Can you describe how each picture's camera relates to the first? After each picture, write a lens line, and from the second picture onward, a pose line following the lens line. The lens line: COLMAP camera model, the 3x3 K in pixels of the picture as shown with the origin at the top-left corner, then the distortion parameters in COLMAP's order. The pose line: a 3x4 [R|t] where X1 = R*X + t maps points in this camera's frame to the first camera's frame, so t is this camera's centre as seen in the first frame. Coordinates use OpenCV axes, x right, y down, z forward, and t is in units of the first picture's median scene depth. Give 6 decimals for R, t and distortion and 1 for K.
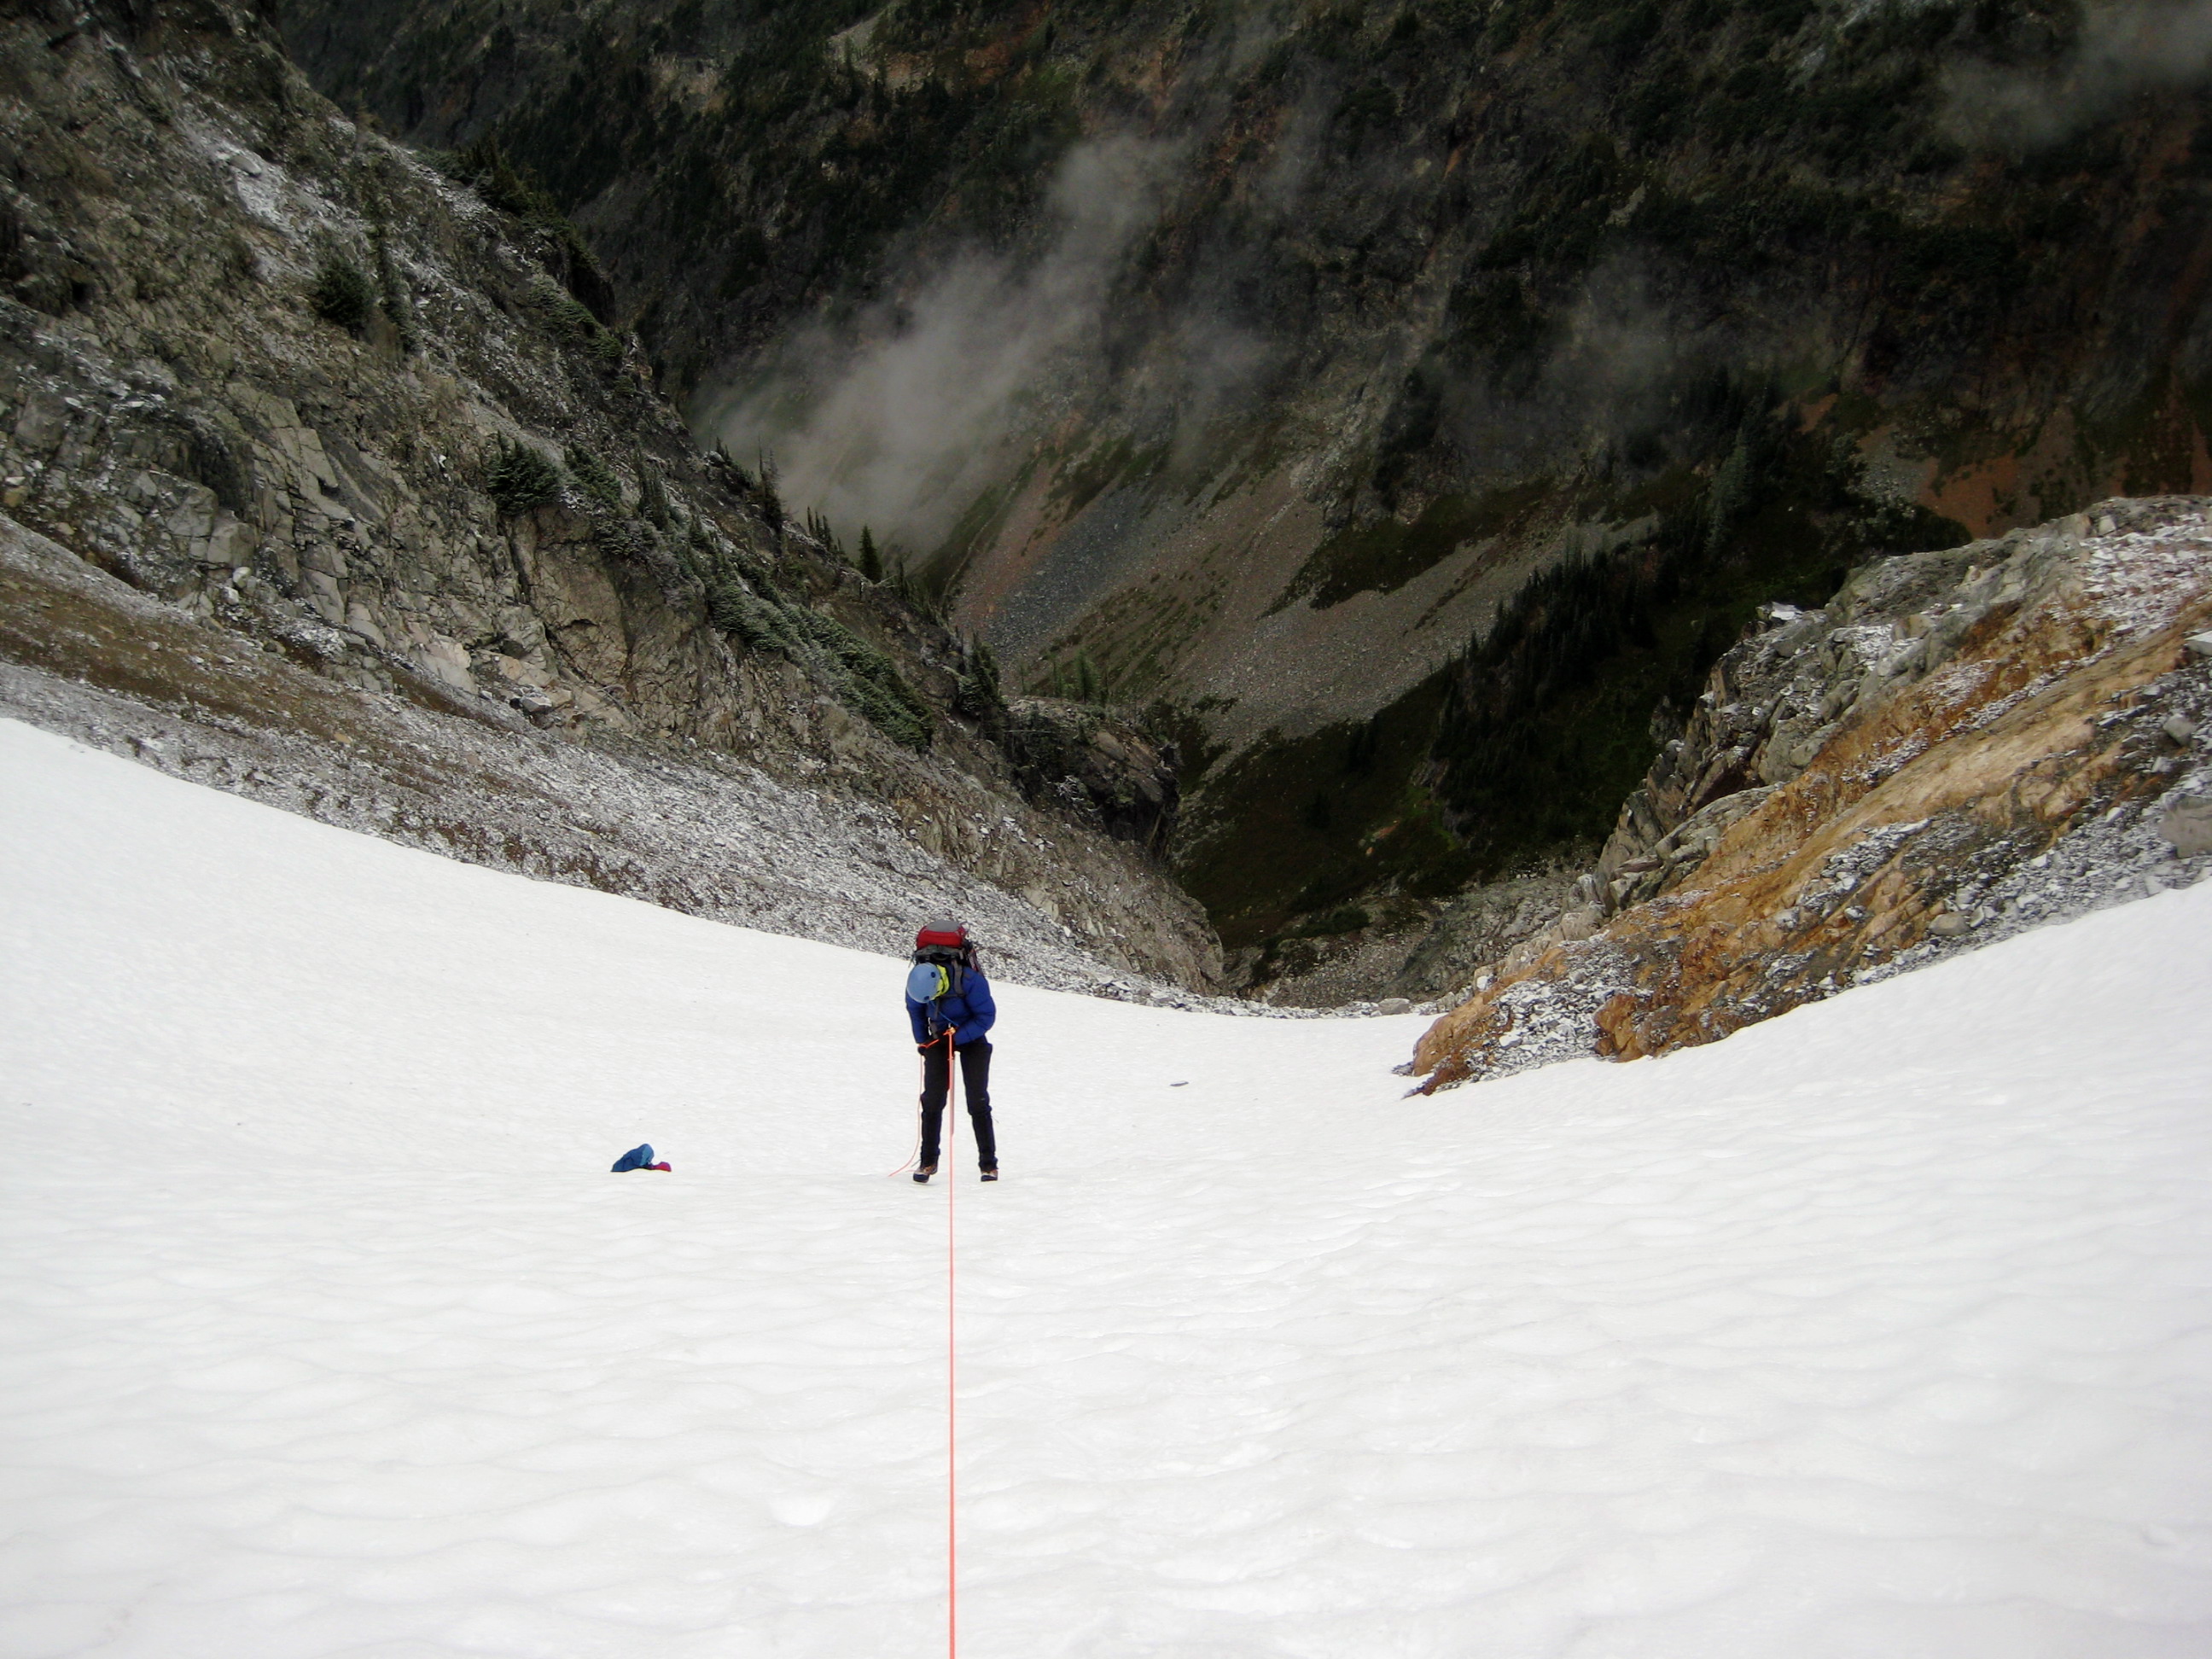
lens RADIAL K [[2365.4, 0, 1109.6], [0, 2365.4, 830.0], [0, 0, 1]] dist [-0.115872, 0.000000]
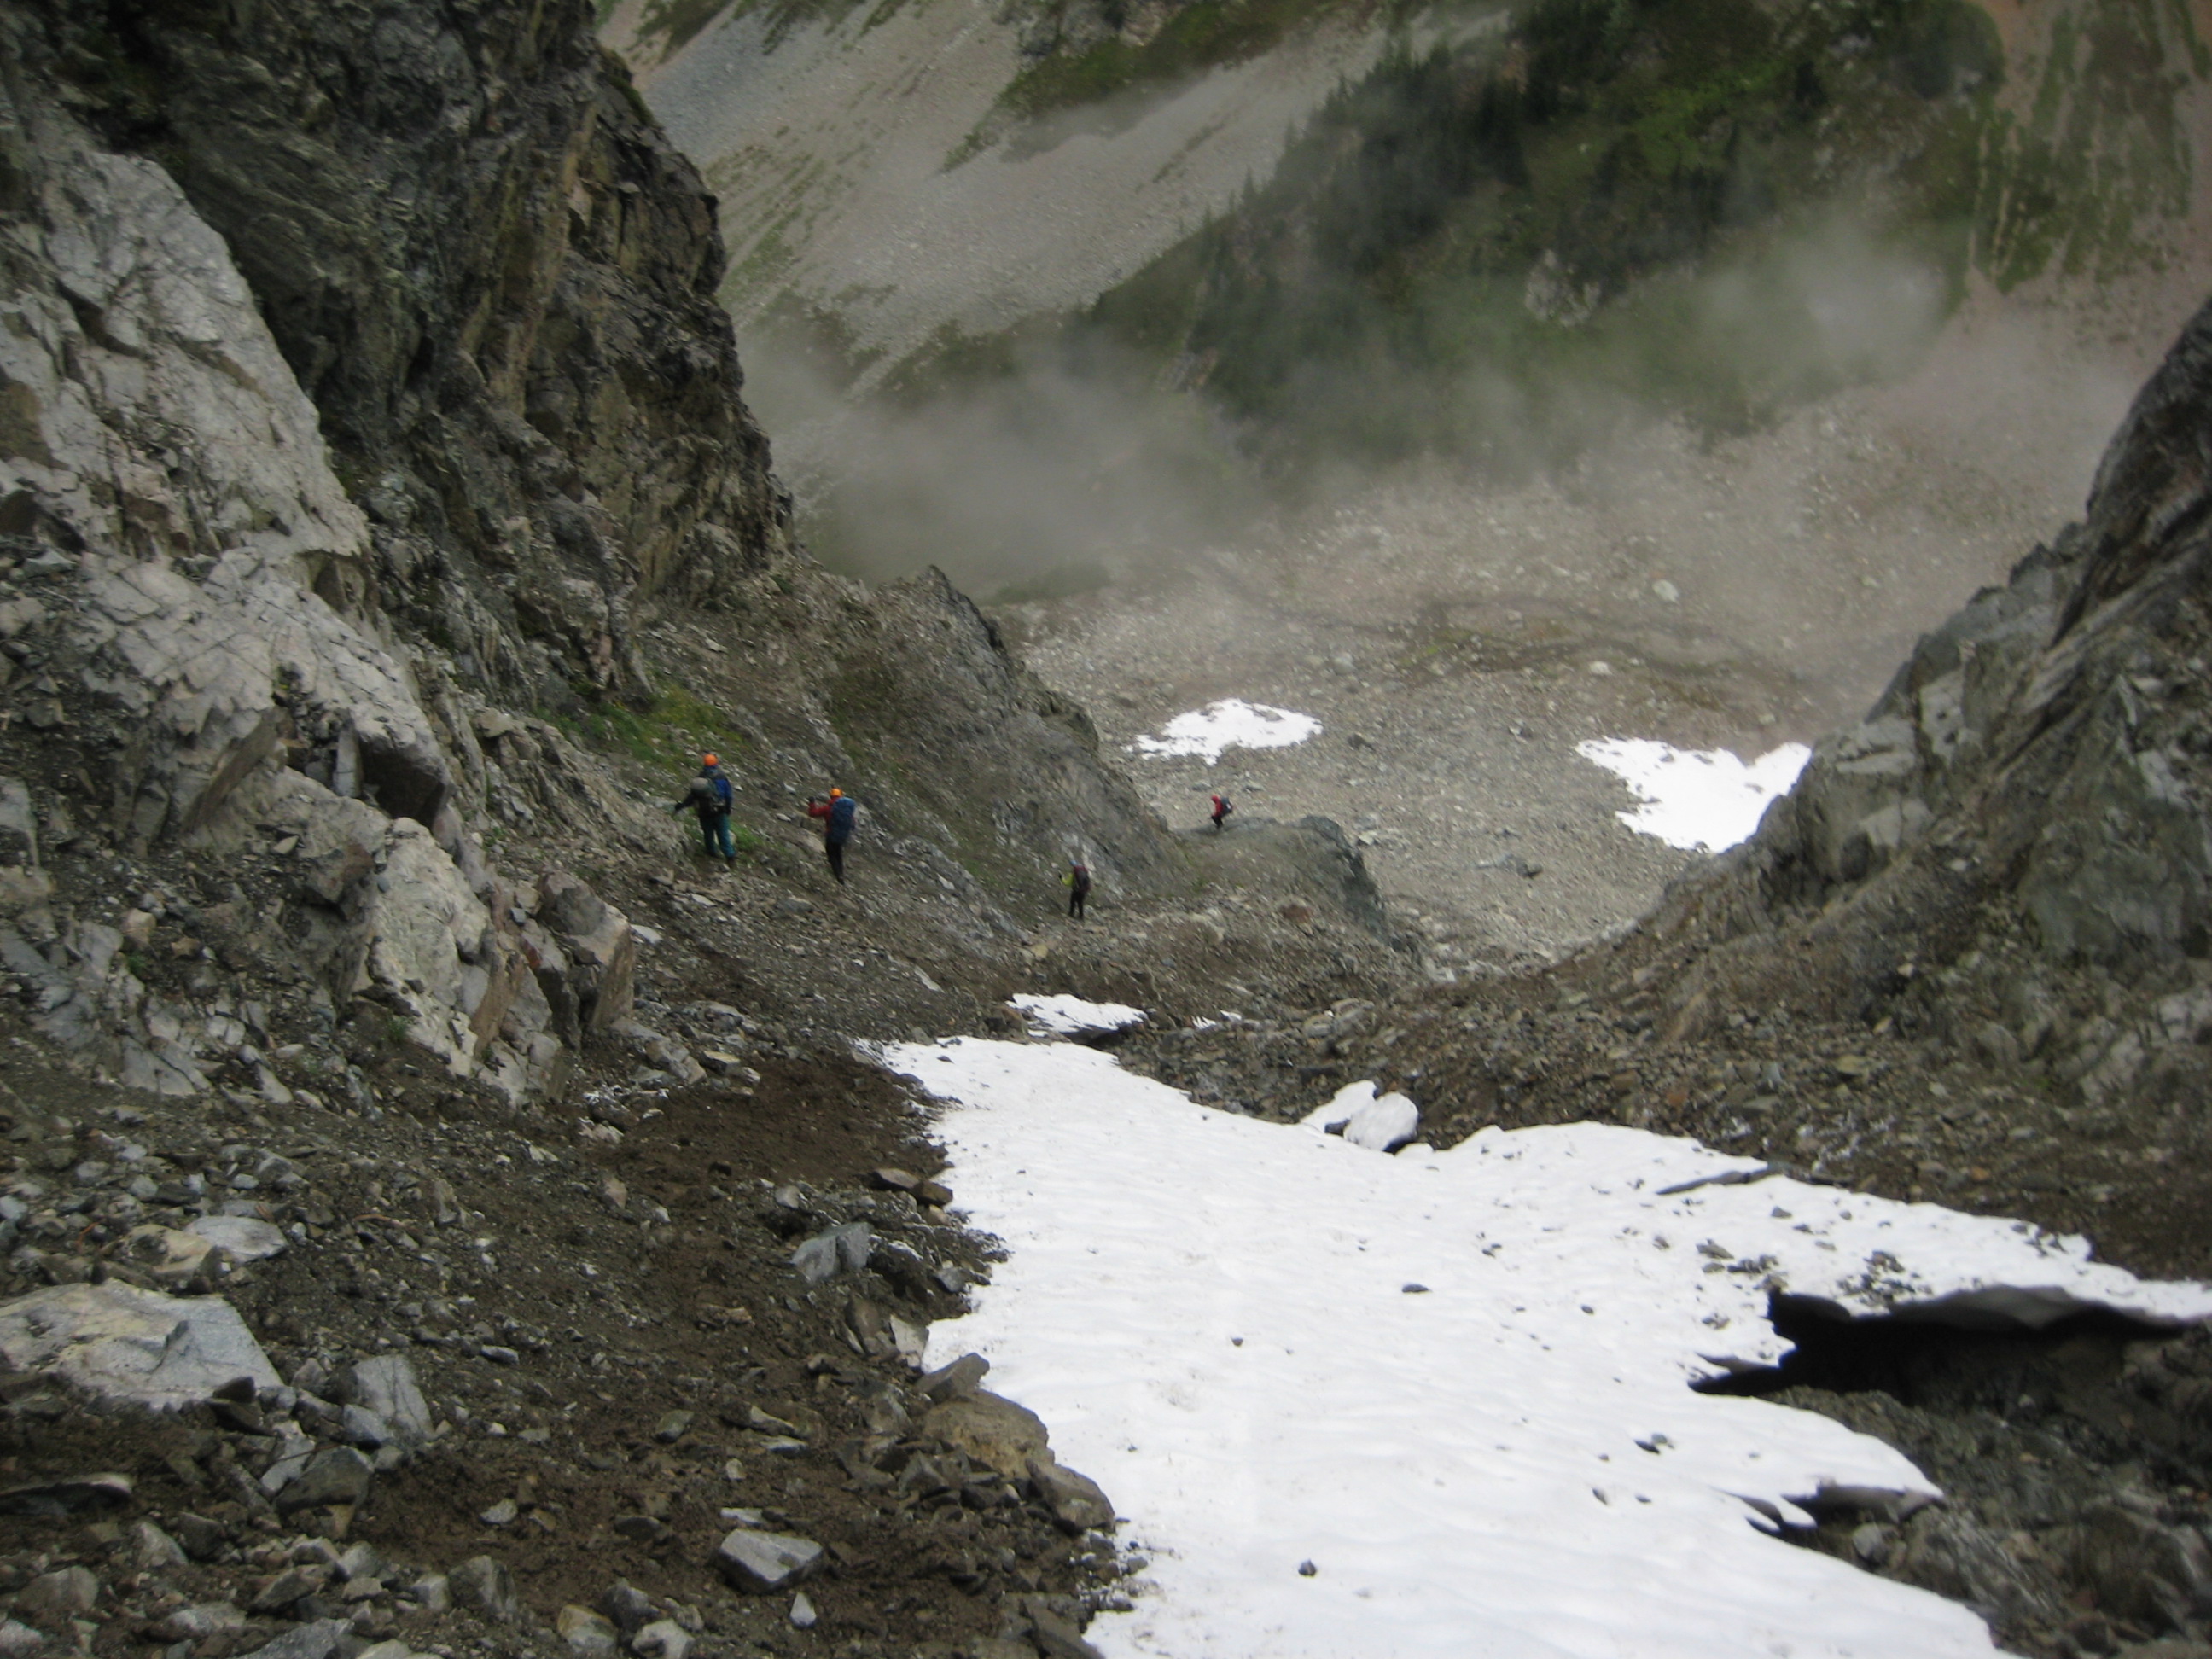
lens RADIAL K [[2365.4, 0, 1104.1], [0, 2365.4, 831.0], [0, 0, 1]] dist [-0.115872, 0.000000]
pose [[0.990439, -0.011284, 0.137486, 0.018076], [-0.003991, 0.993888, 0.110323, 0.028069], [-0.137890, -0.109817, 0.984341, 0.302094]]
